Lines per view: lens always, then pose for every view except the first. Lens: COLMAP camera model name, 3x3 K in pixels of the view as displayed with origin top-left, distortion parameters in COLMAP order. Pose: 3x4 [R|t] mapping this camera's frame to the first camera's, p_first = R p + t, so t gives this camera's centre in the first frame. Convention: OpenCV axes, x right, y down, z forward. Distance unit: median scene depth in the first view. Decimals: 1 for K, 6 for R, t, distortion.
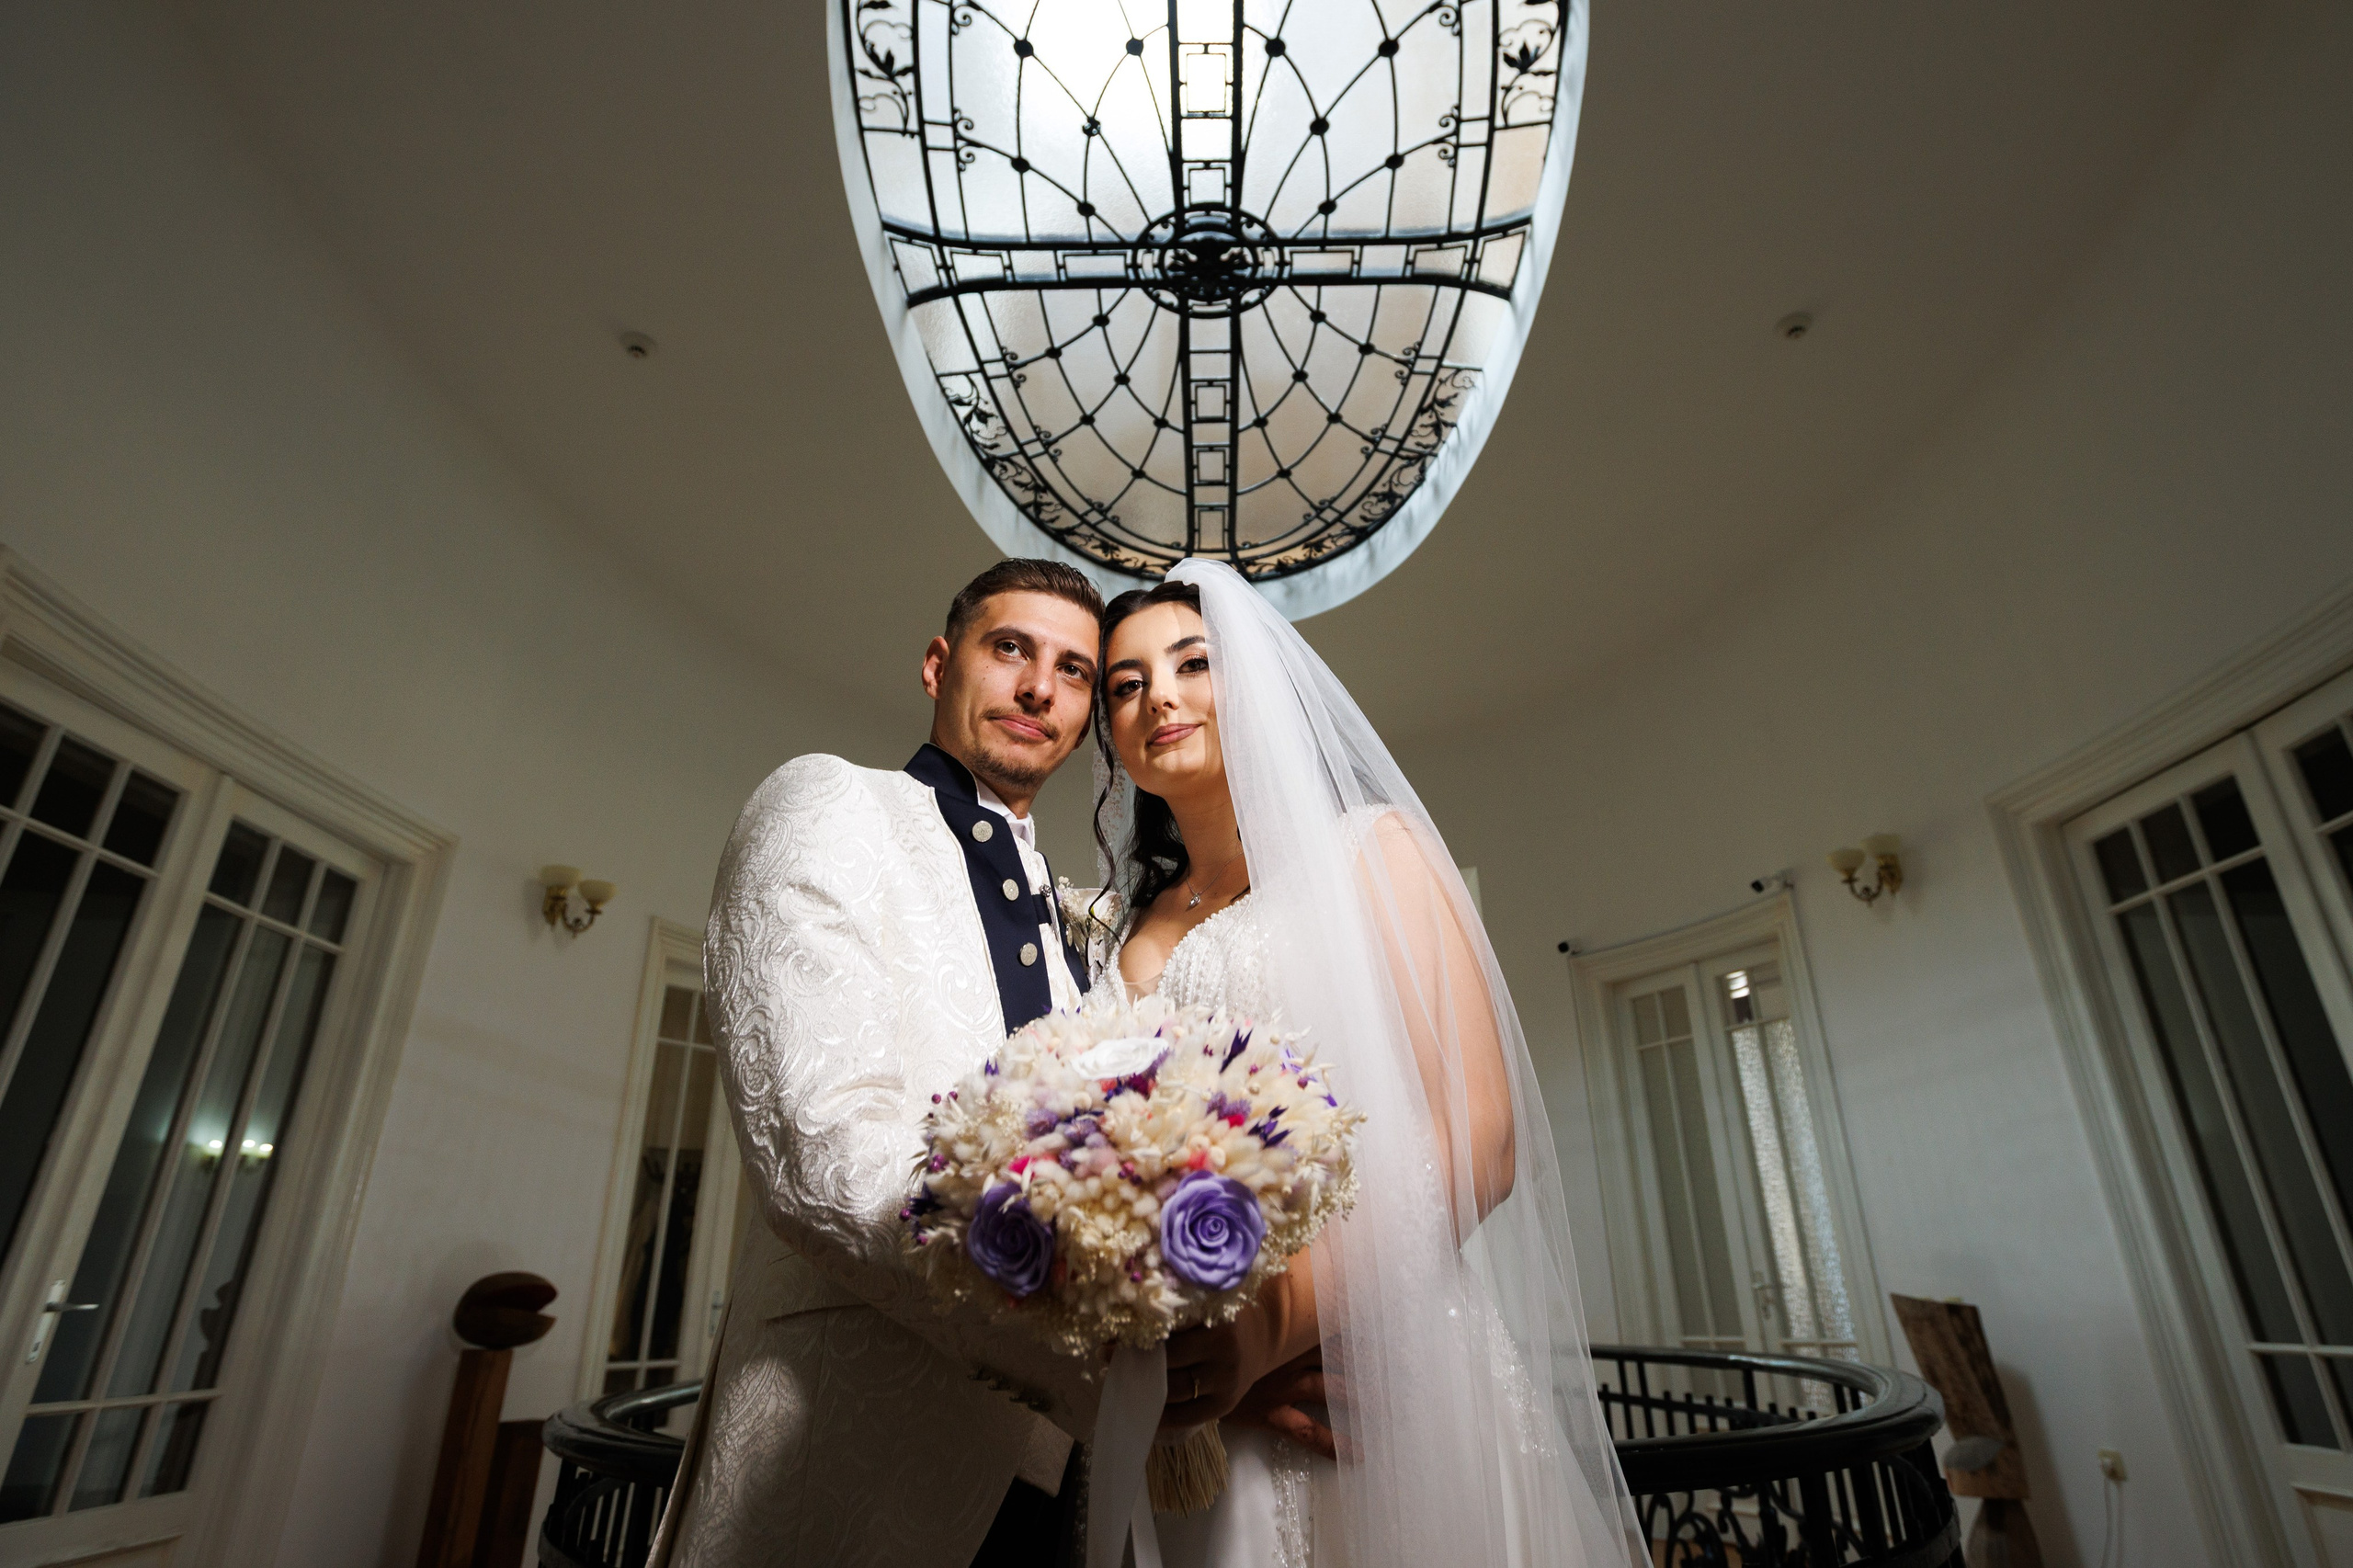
lens RADIAL K [[1323.6, 0, 1190.8], [0, 1323.6, 680.4], [0, 0, 1]] dist [-0.040760, 0.018624]
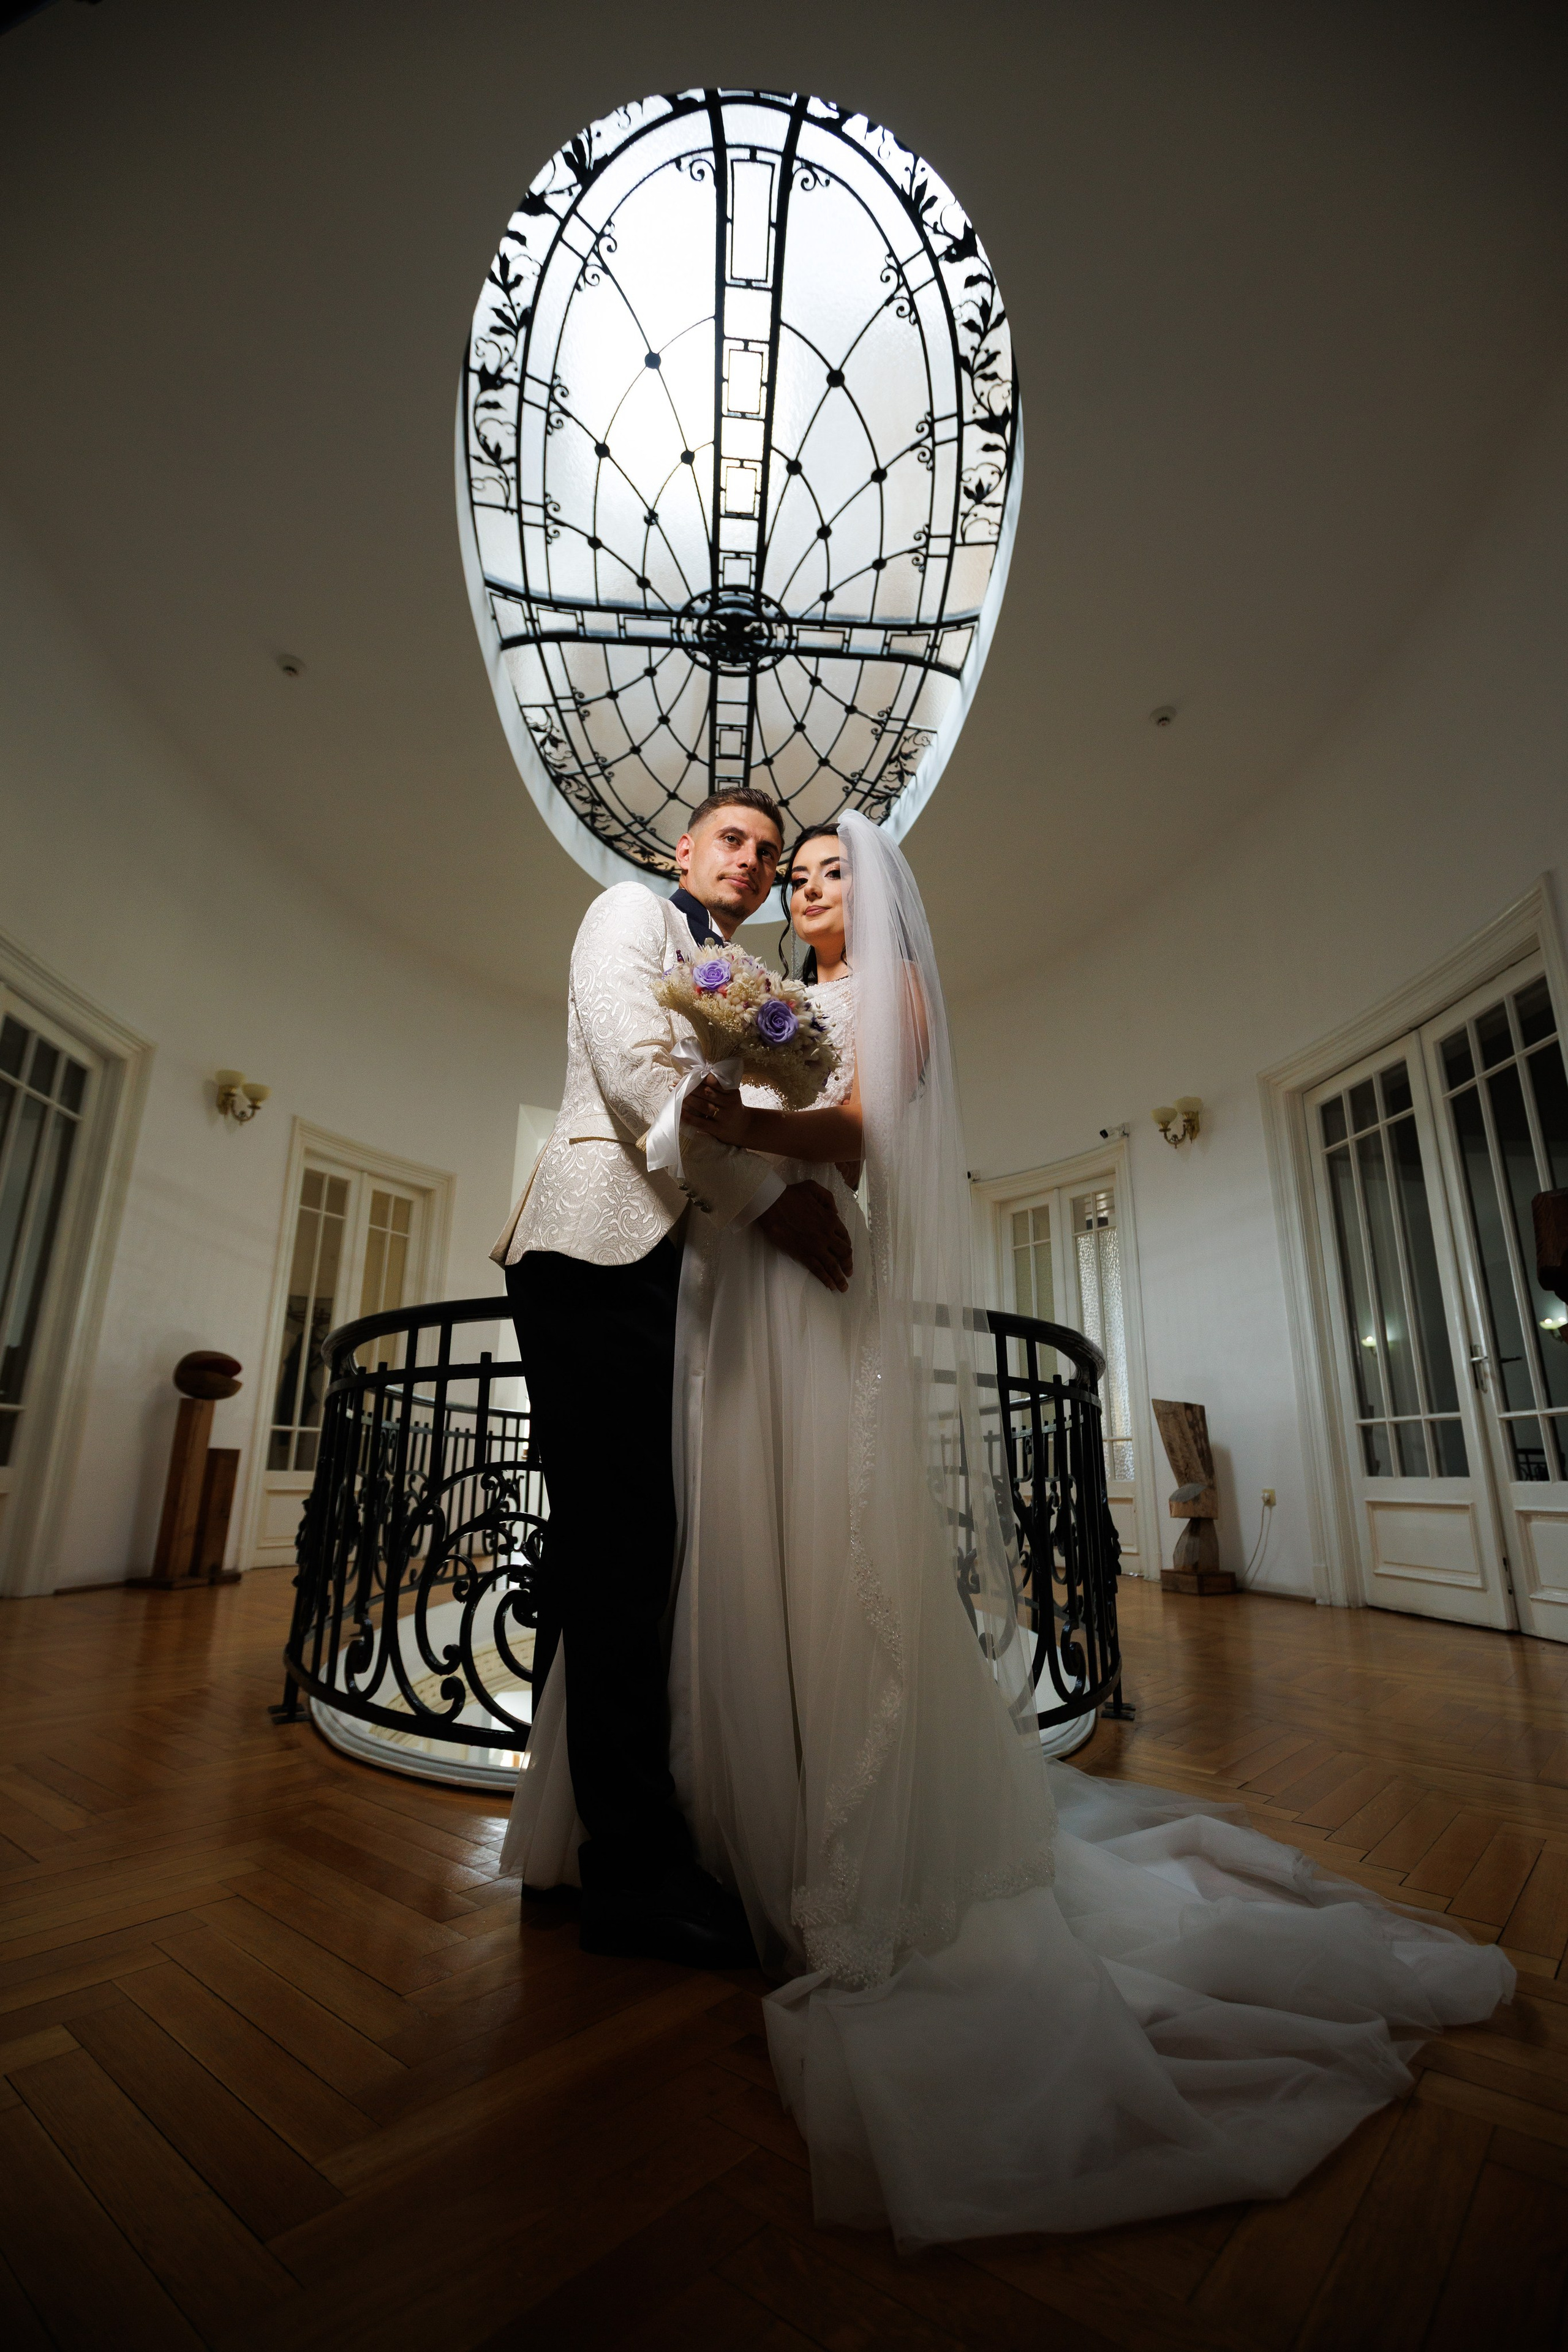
lens RADIAL K [[1073.9, 0, 771.6], [0, 1073.9, 1178.5], [0, 0, 1]] dist [-0.020992, 0.011694]
pose [[0.996292, 0.044184, 0.073826, -0.004608], [-0.057110, 0.981388, 0.183347, 0.019731], [-0.064351, -0.186884, 0.980272, -0.148493]]
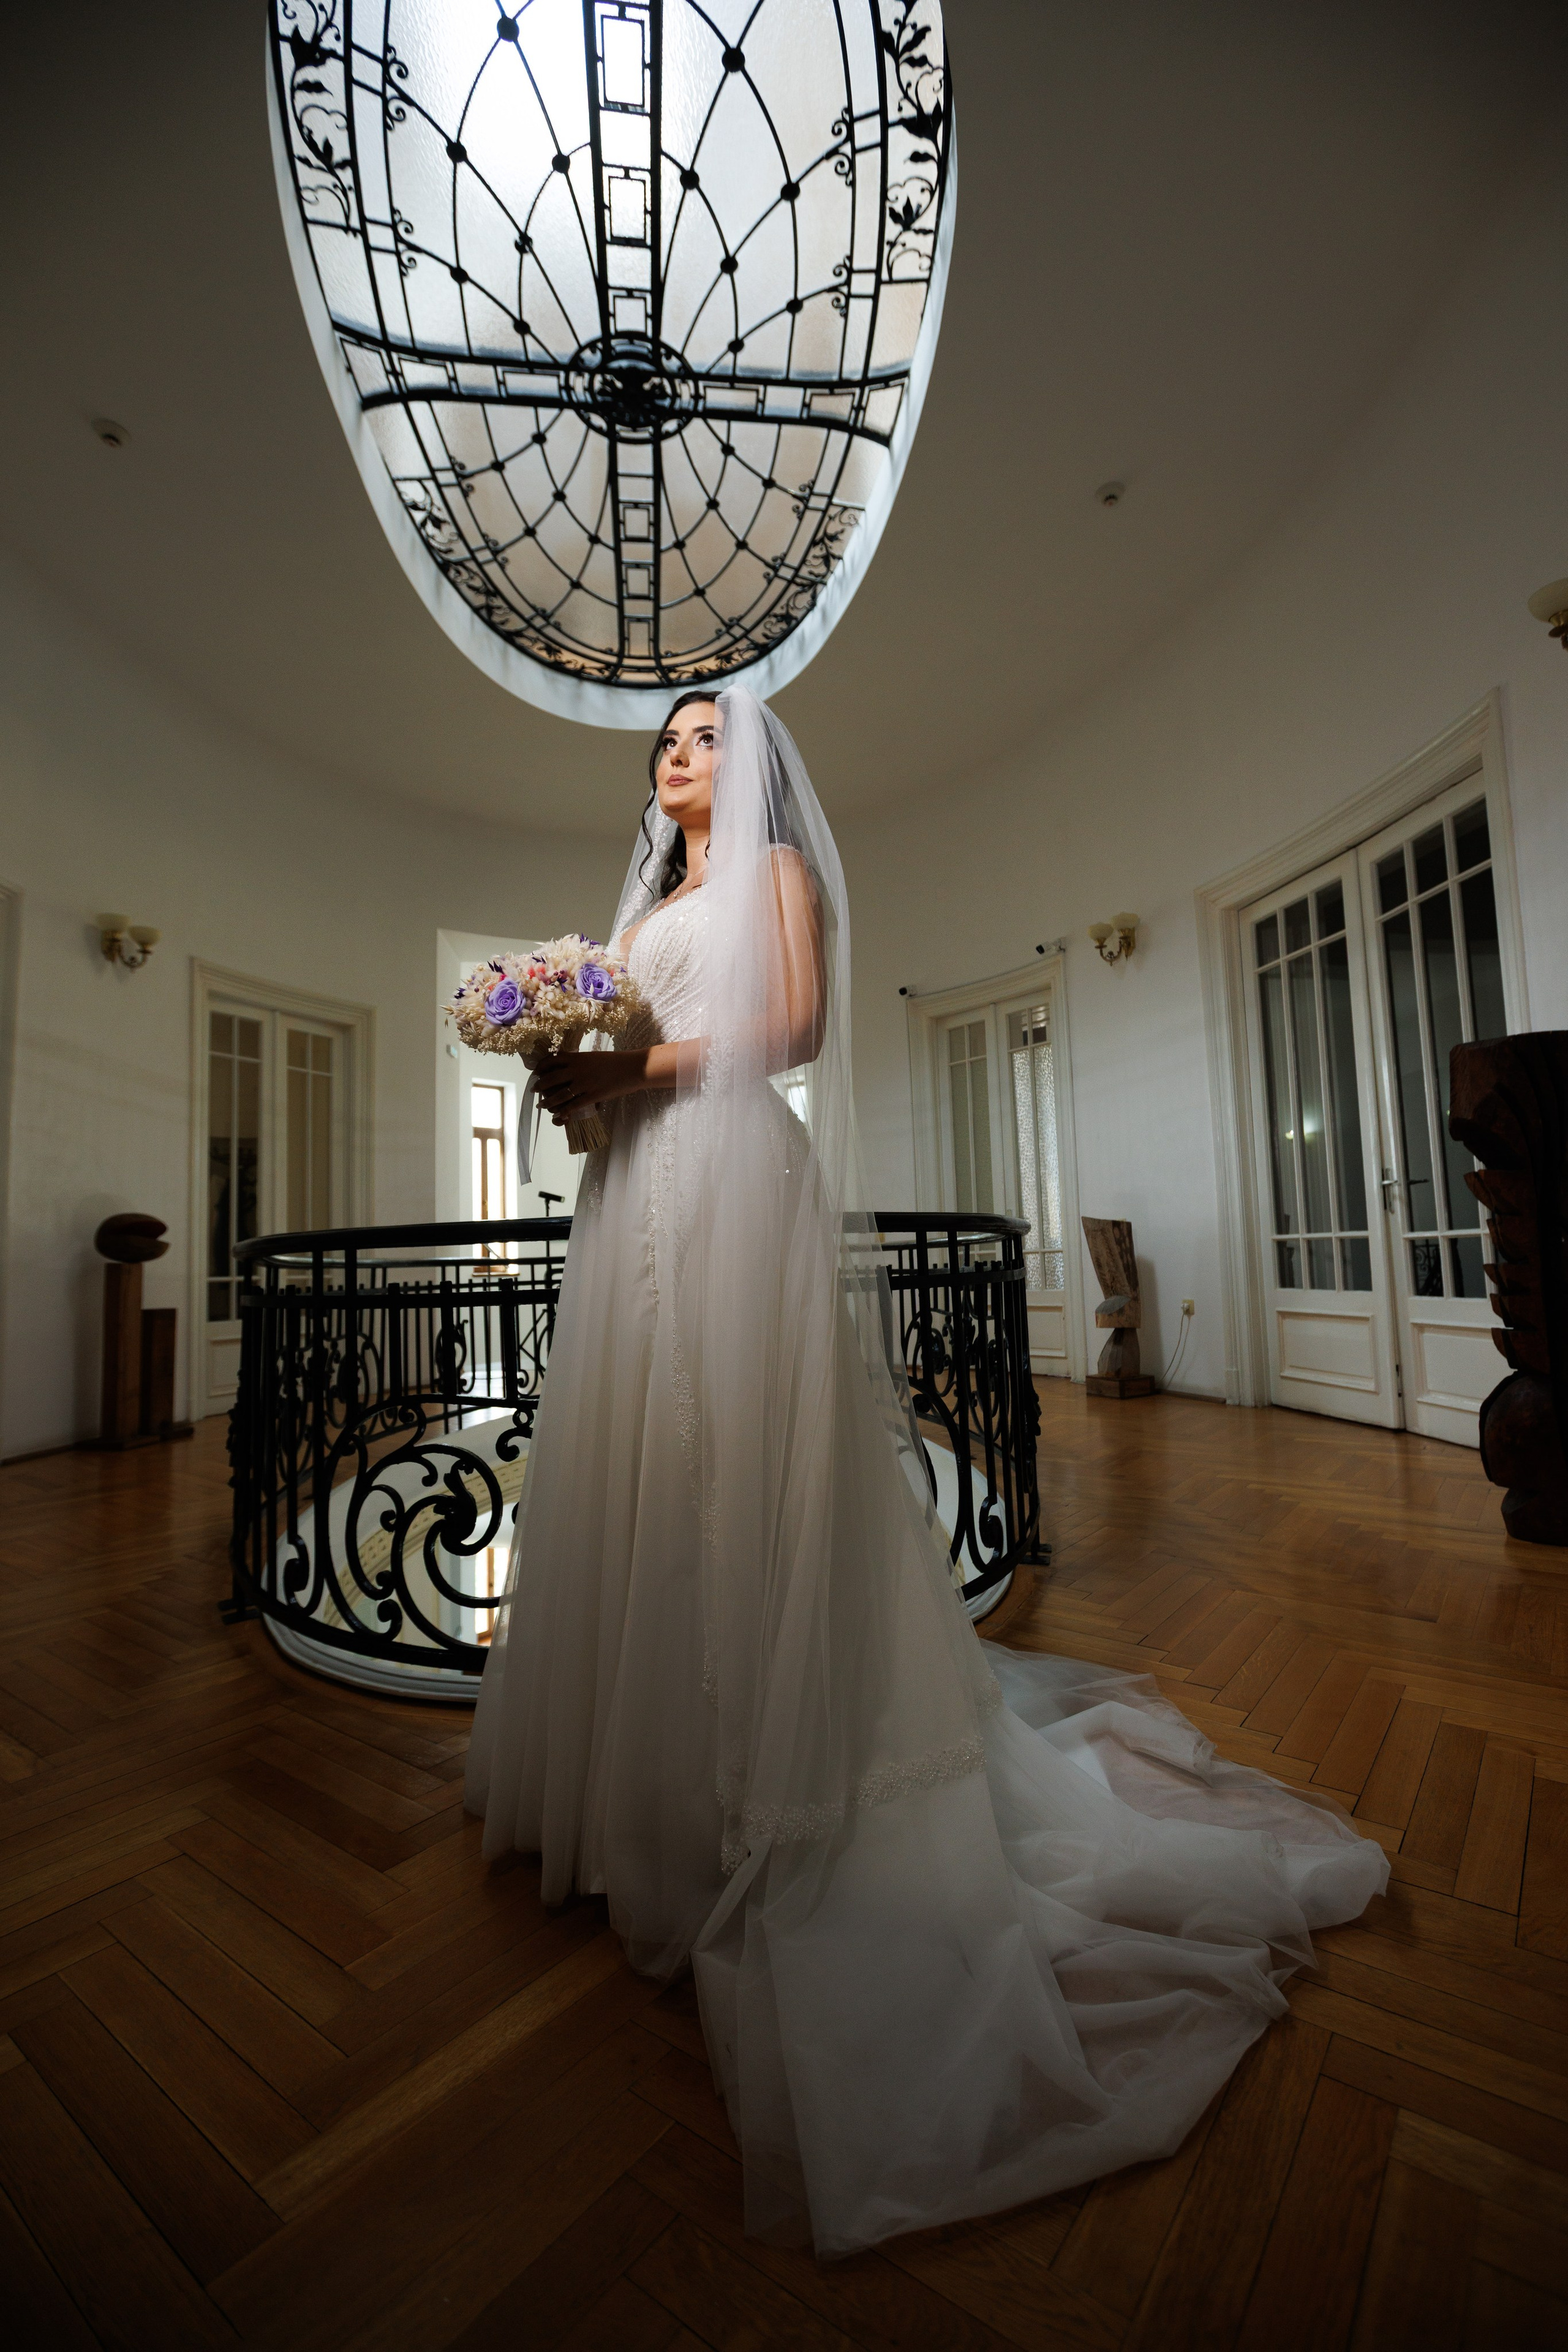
lens RADIAL K [[1073.9, 0, 781.5], [0, 1073.9, 1184.3], [0, 0, 1]] dist [-0.020992, 0.011694]
pose [[0.990279, -0.009899, 0.138744, 0.006252], [-0.041440, 0.931174, 0.362212, -0.014174], [-0.132780, -0.364440, 0.921712, -0.125609]]
